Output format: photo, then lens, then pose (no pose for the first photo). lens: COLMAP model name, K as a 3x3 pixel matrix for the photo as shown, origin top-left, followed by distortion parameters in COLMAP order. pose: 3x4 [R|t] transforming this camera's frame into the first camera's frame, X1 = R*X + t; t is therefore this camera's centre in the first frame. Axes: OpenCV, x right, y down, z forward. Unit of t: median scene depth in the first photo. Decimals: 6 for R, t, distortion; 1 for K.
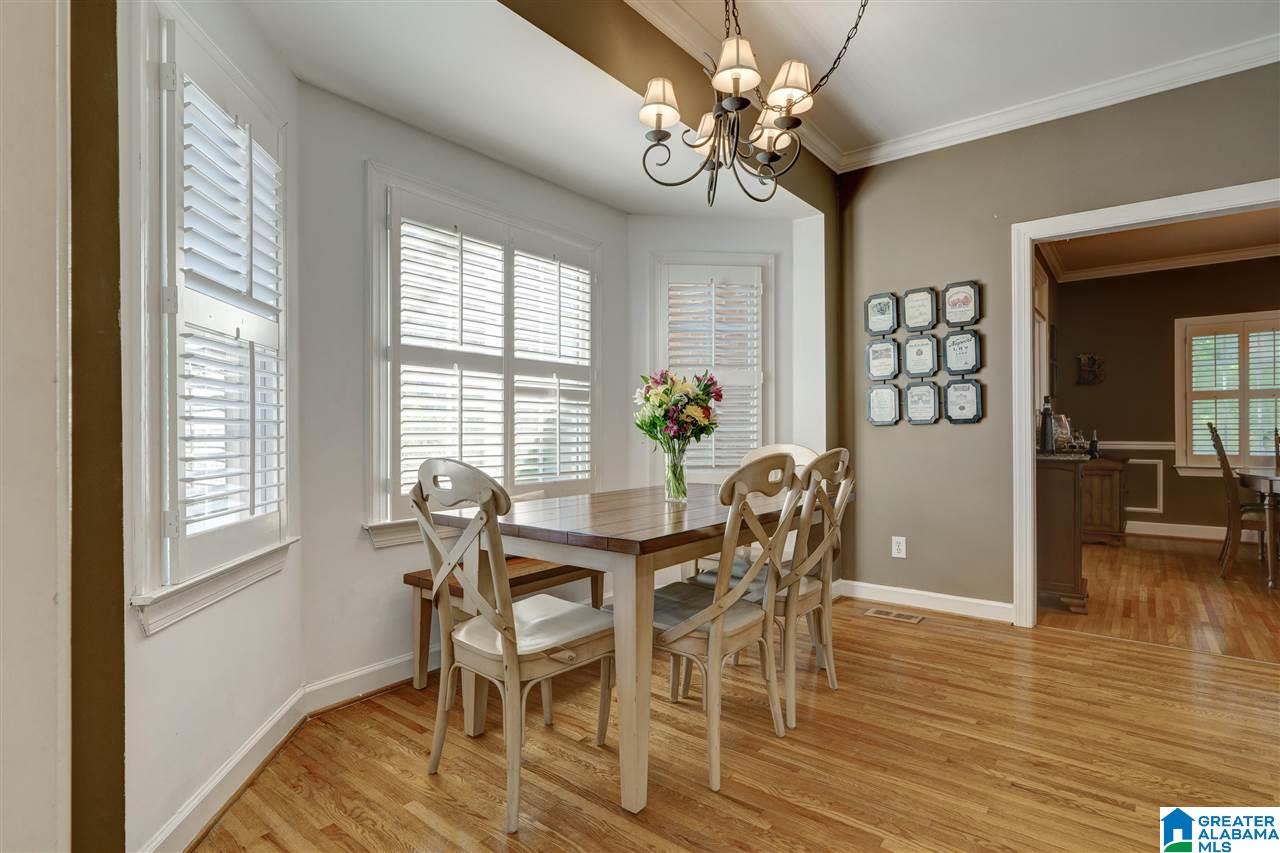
lens RADIAL K [[648.7, 0, 648.6], [0, 648.7, 434.6], [0, 0, 1]] dist [0.014235, 0.000595]
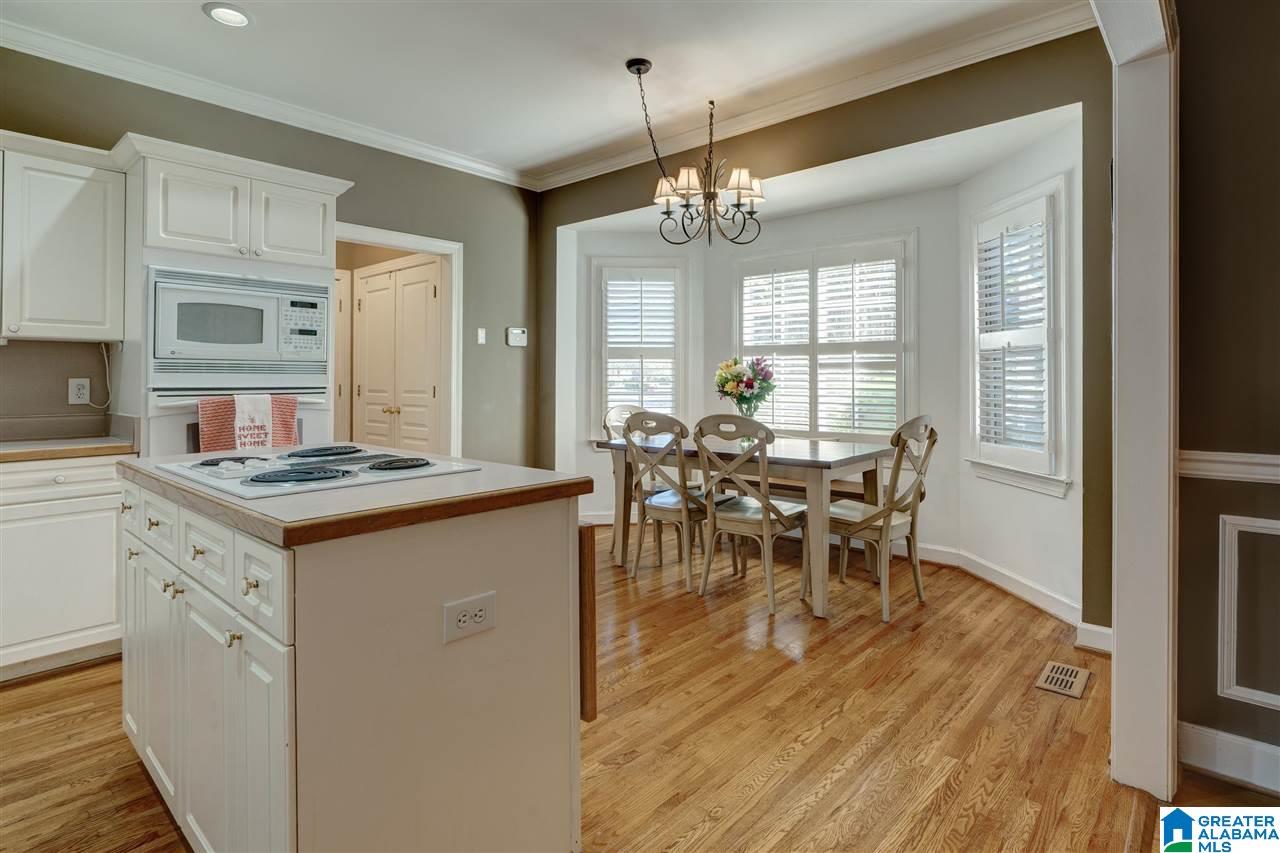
lens RADIAL K [[648.7, 0, 629.7], [0, 648.7, 387.6], [0, 0, 1]] dist [0.014235, 0.000595]
pose [[-0.083881, 0.006551, -0.996454, 1.089043], [-0.016604, 0.999830, 0.007970, -0.021033], [0.996337, 0.017214, -0.083758, 0.609718]]
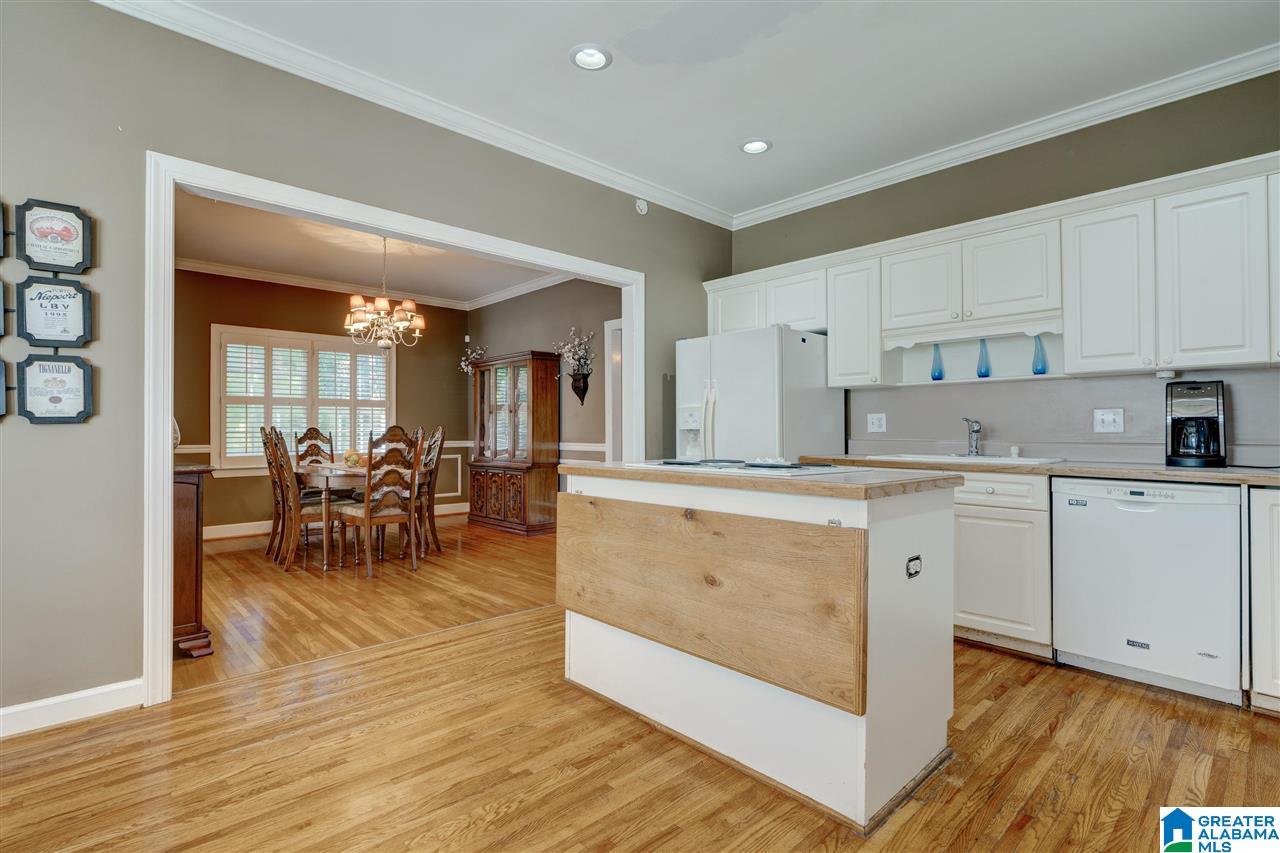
lens RADIAL K [[598.0, 0, 648.9], [0, 598.0, 423.9], [0, 0, 1]] dist [-0.004812, 0.002059]
pose [[0.154840, 0.015014, 0.987825, -0.005686], [0.005124, 0.999859, -0.016000, -0.004810], [-0.987926, 0.007539, 0.154741, 0.336864]]
